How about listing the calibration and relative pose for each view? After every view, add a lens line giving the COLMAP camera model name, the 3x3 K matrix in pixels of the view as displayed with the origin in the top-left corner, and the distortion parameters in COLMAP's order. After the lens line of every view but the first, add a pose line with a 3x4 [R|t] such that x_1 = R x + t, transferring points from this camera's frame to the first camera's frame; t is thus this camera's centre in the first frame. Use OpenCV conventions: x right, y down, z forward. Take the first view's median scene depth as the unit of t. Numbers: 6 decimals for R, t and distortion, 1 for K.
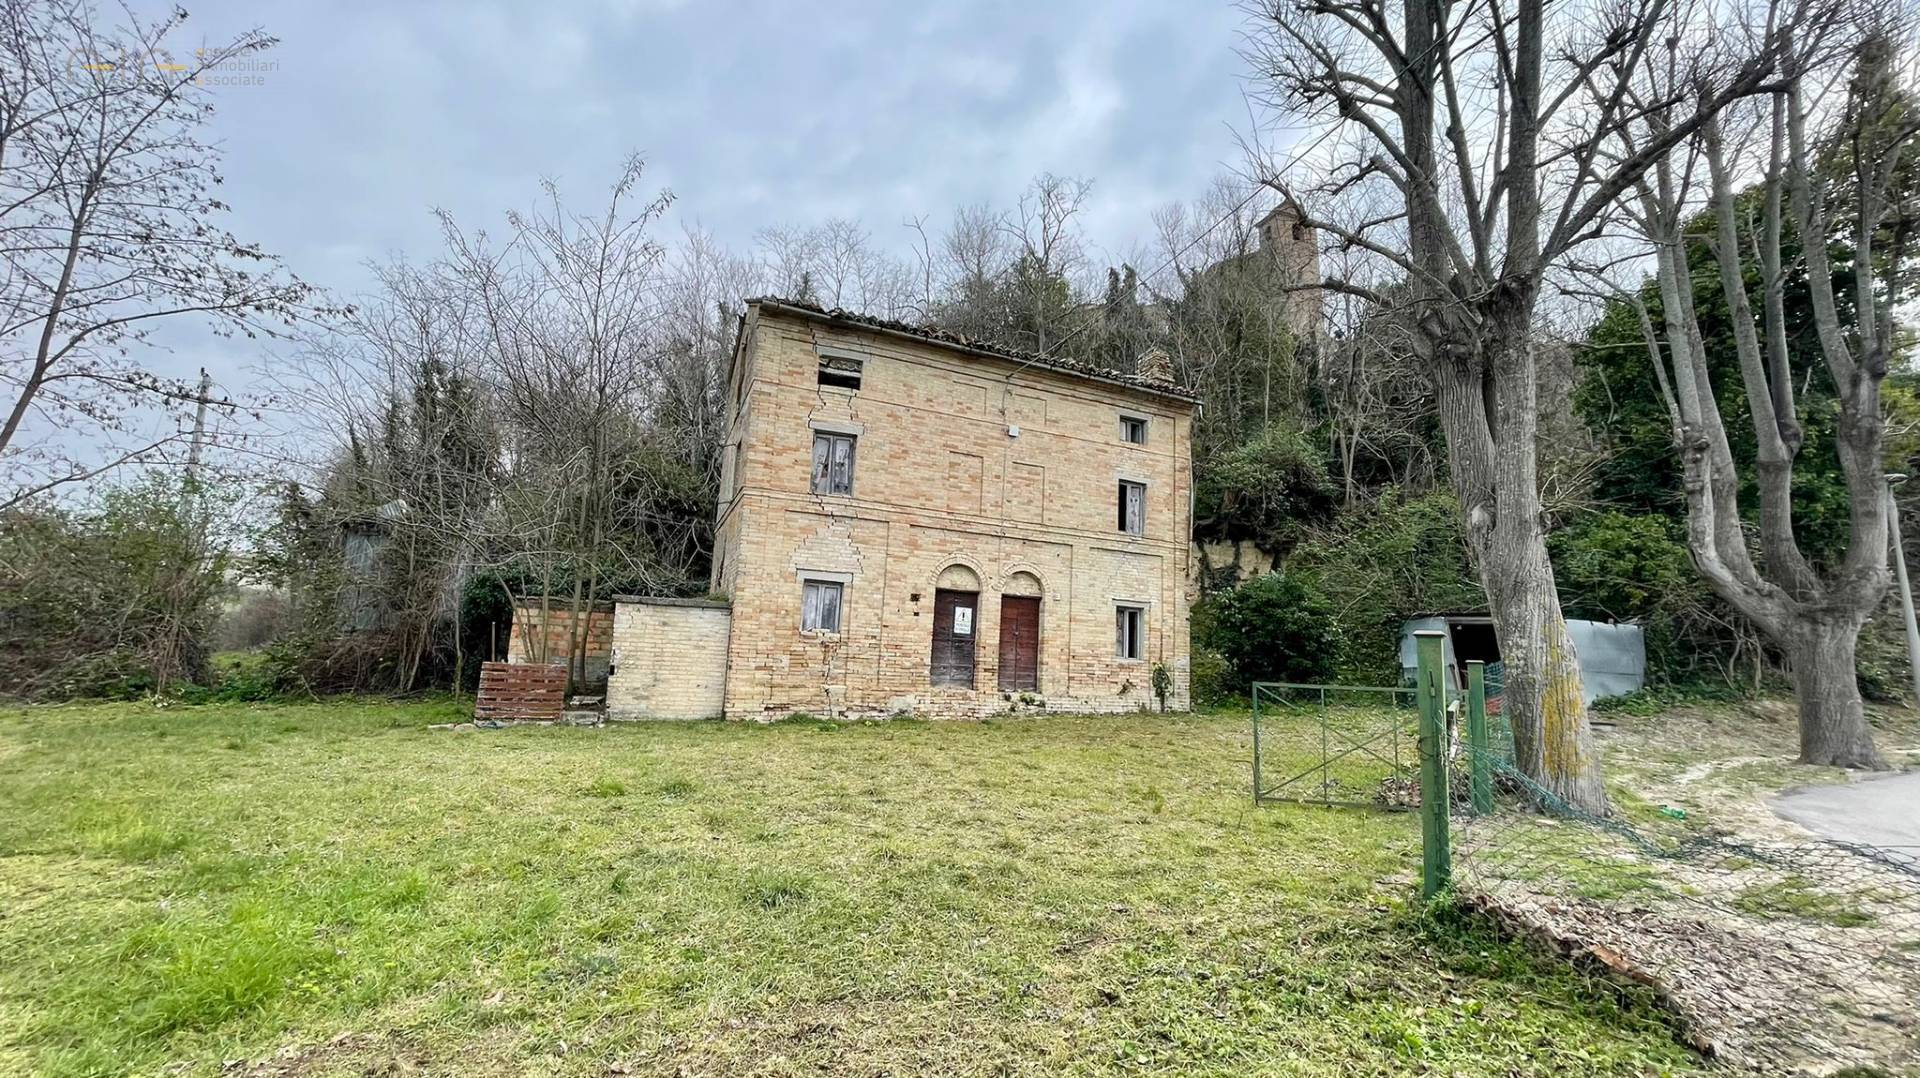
lens RADIAL K [[768.1, 0, 962.3], [0, 768.1, 548.8], [0, 0, 1]] dist [0.002527, -0.000558]
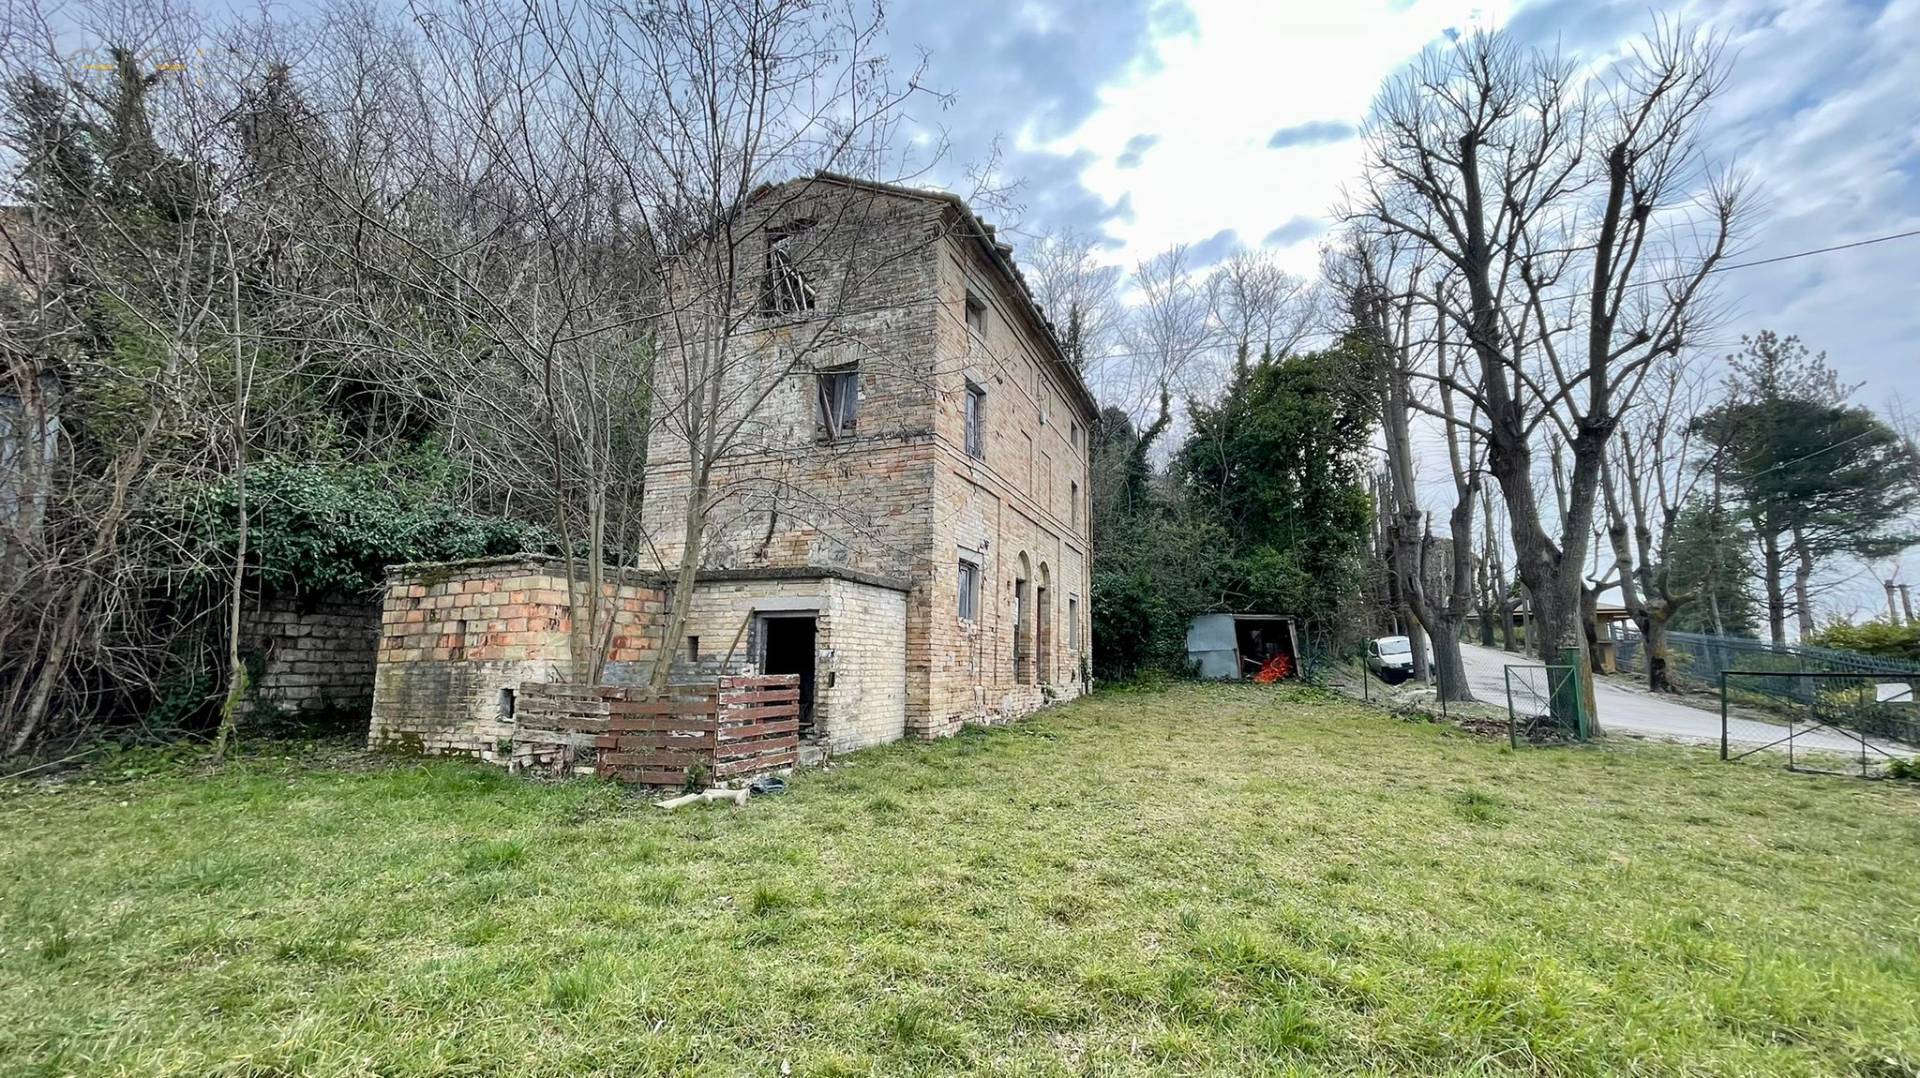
lens RADIAL K [[768.1, 0, 962.3], [0, 768.1, 540.2], [0, 0, 1]] dist [0.002527, -0.000558]
pose [[0.712604, 0.083137, 0.696623, -0.693926], [-0.088772, 0.995658, -0.028017, 0.038575], [-0.695927, -0.041875, 0.716890, 0.374503]]
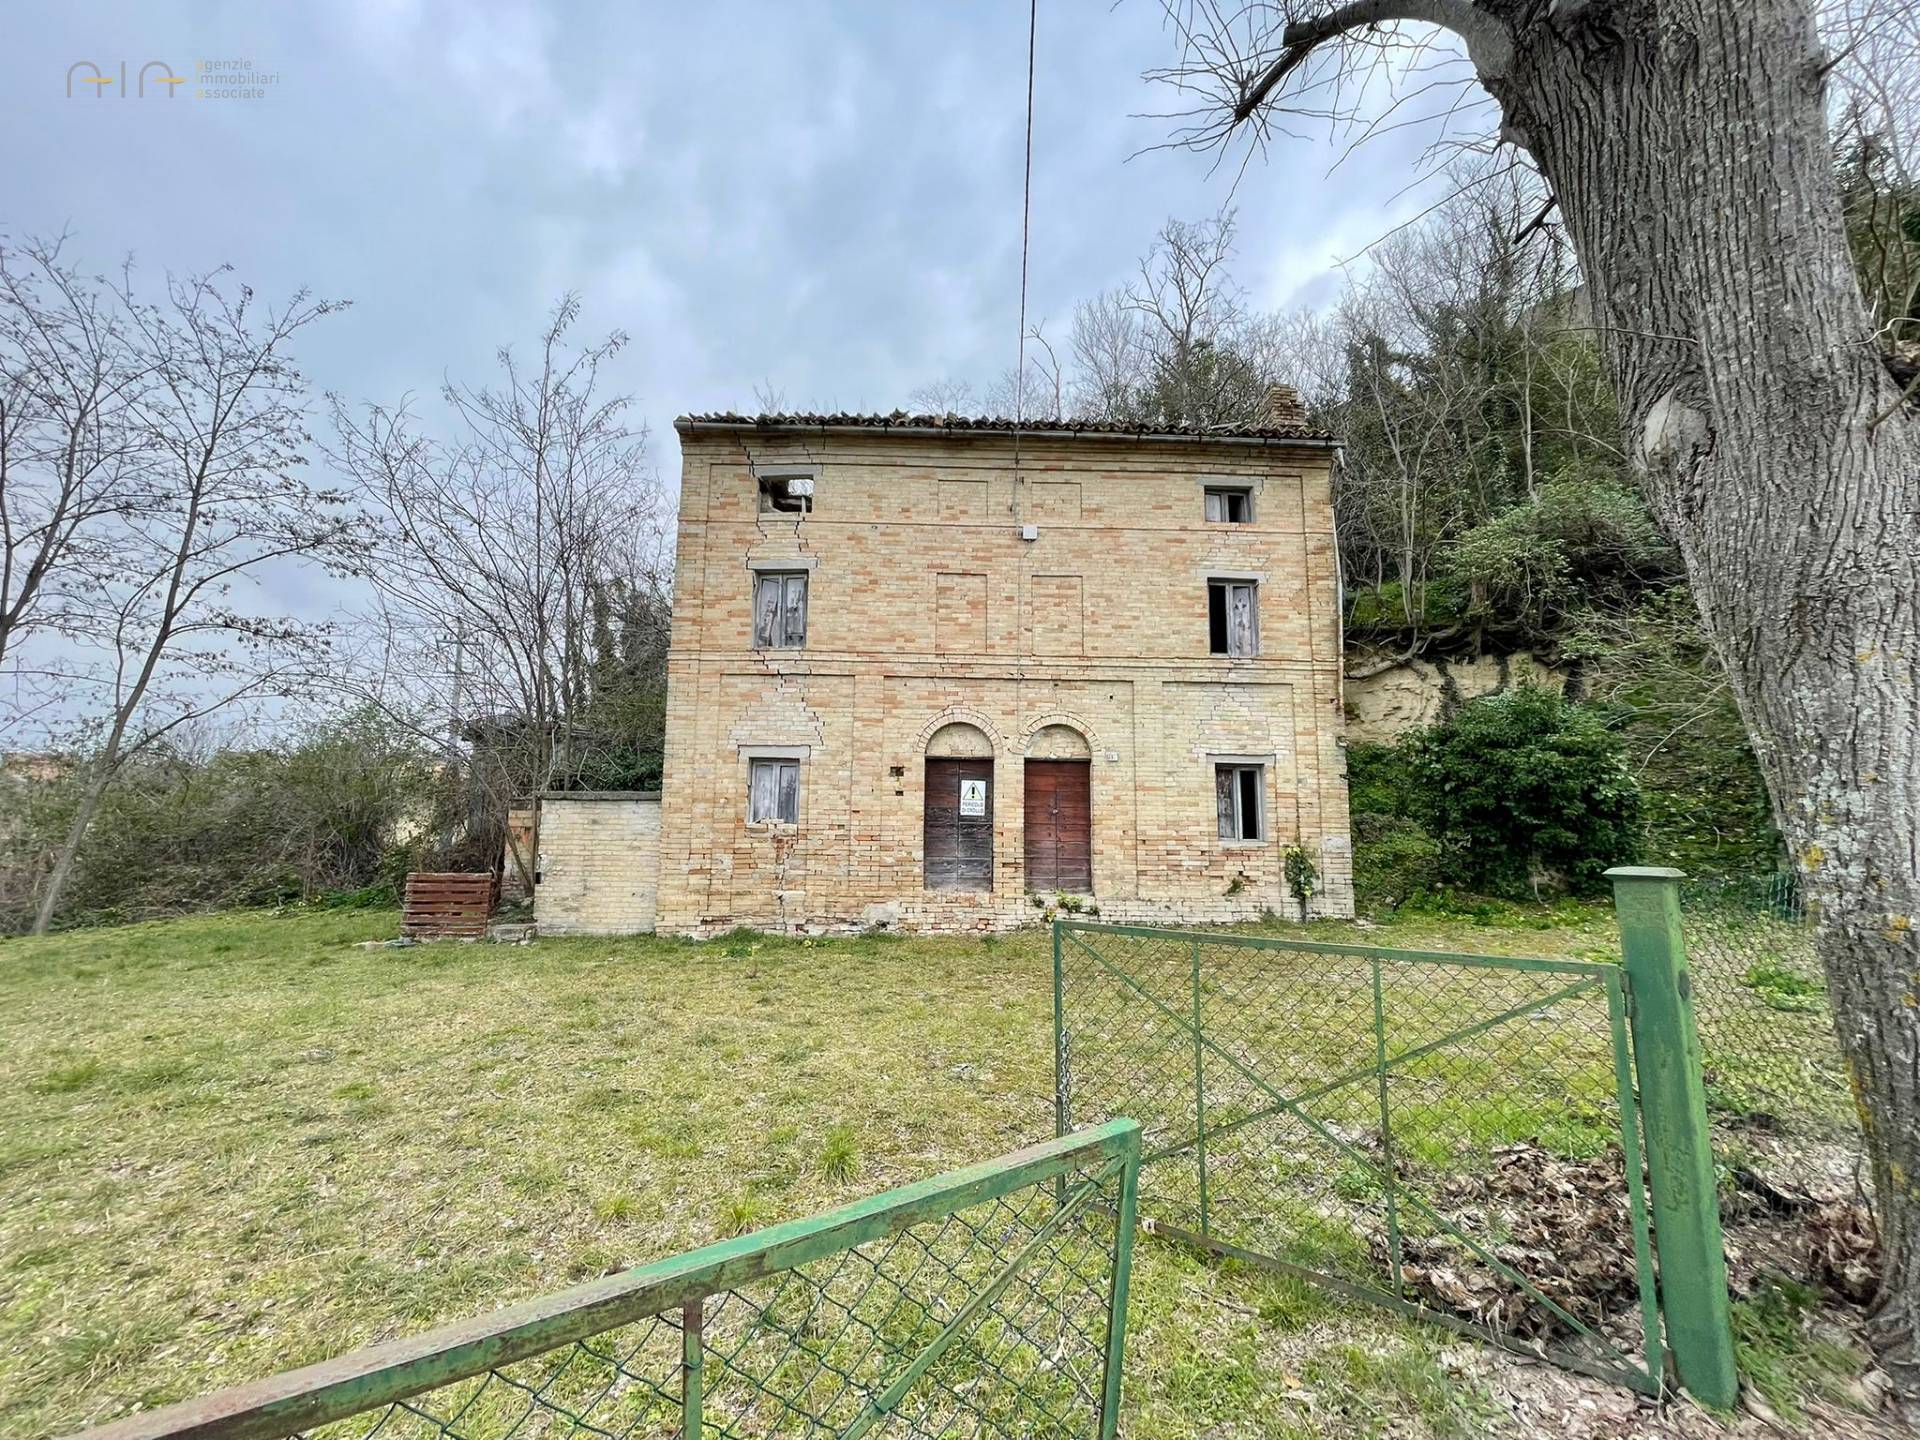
lens RADIAL K [[771.8, 0, 956.9], [0, 771.8, 726.2], [0, 0, 1]] dist [-0.001075, -0.000113]
pose [[0.924481, -0.087100, -0.371145, 0.263182], [0.087710, 0.996029, -0.015272, 0.034215], [0.371002, -0.018435, 0.928449, 0.303462]]
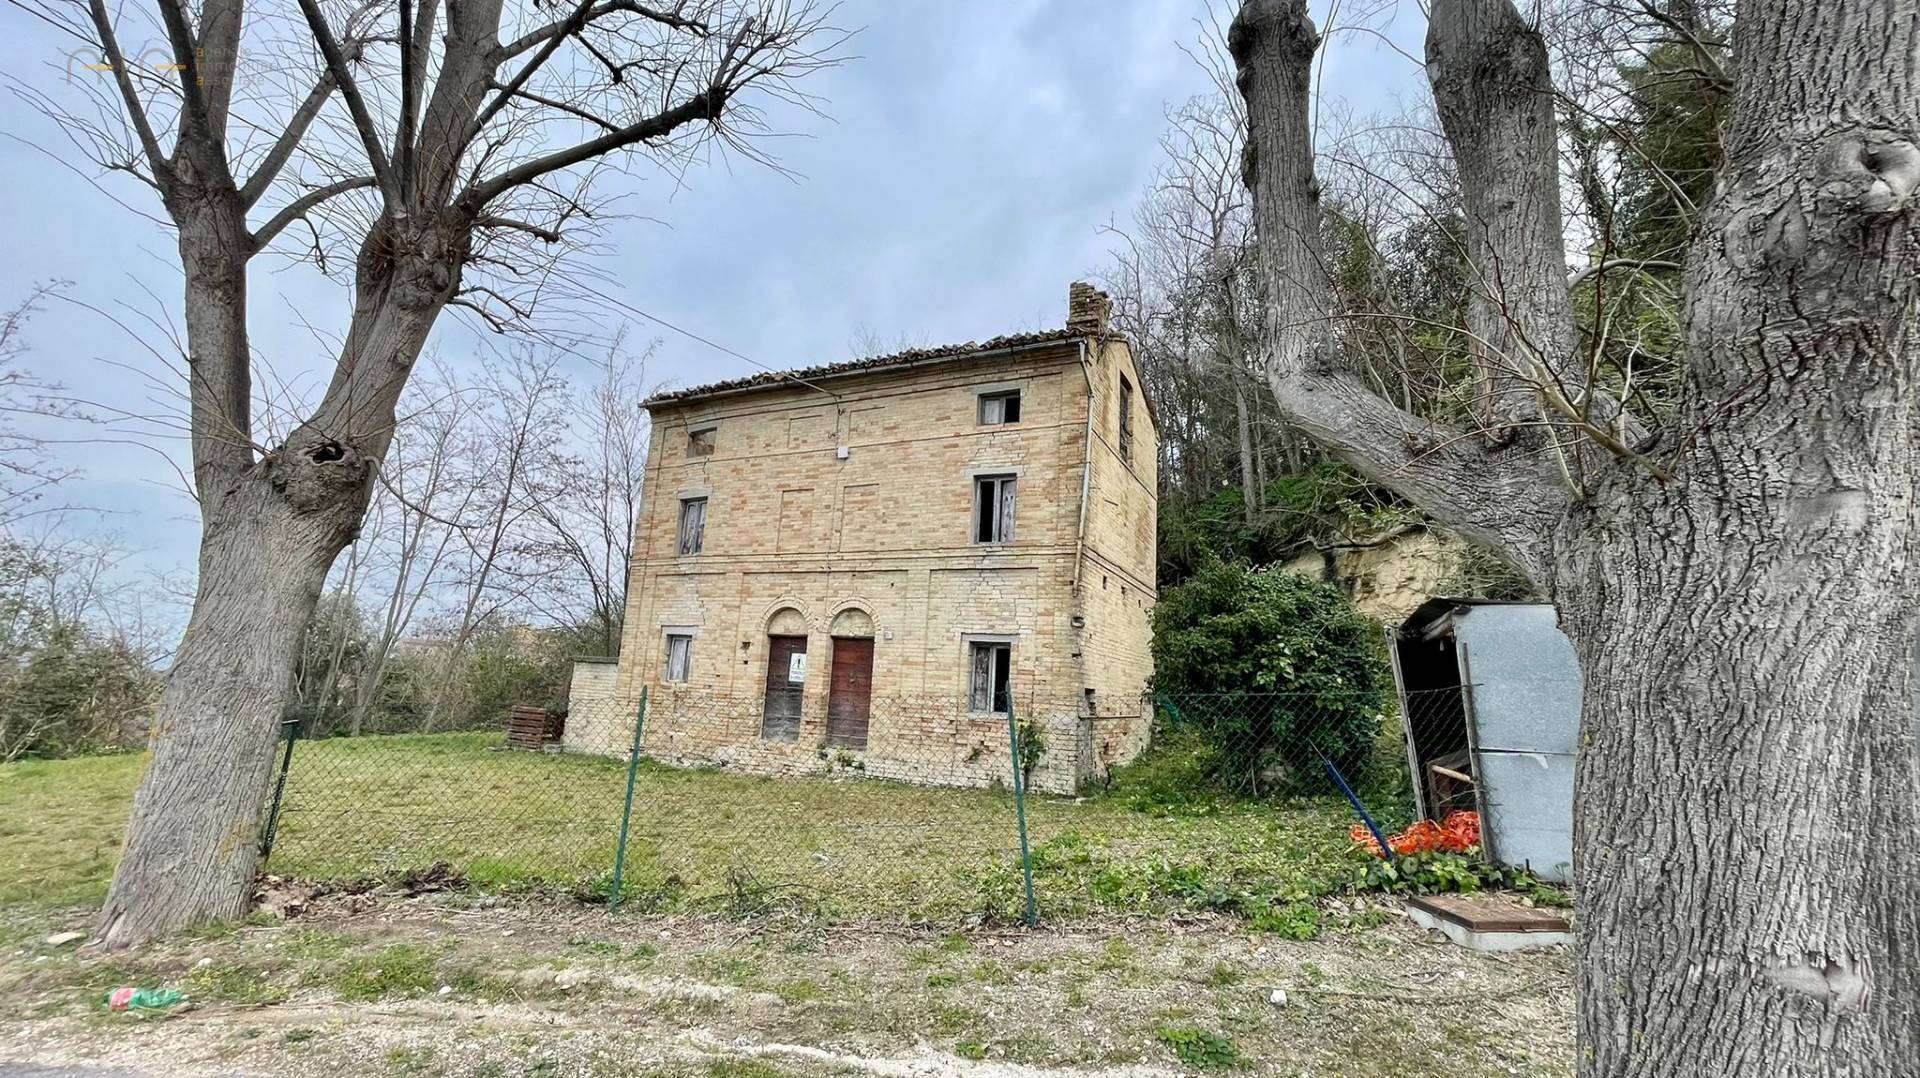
lens RADIAL K [[768.1, 0, 972.7], [0, 768.1, 544.3], [0, 0, 1]] dist [0.002527, -0.000558]
pose [[0.649926, -0.152429, -0.744554, 0.835016], [0.087522, 0.988174, -0.125905, 0.080091], [0.754941, 0.016663, 0.655581, 0.541208]]
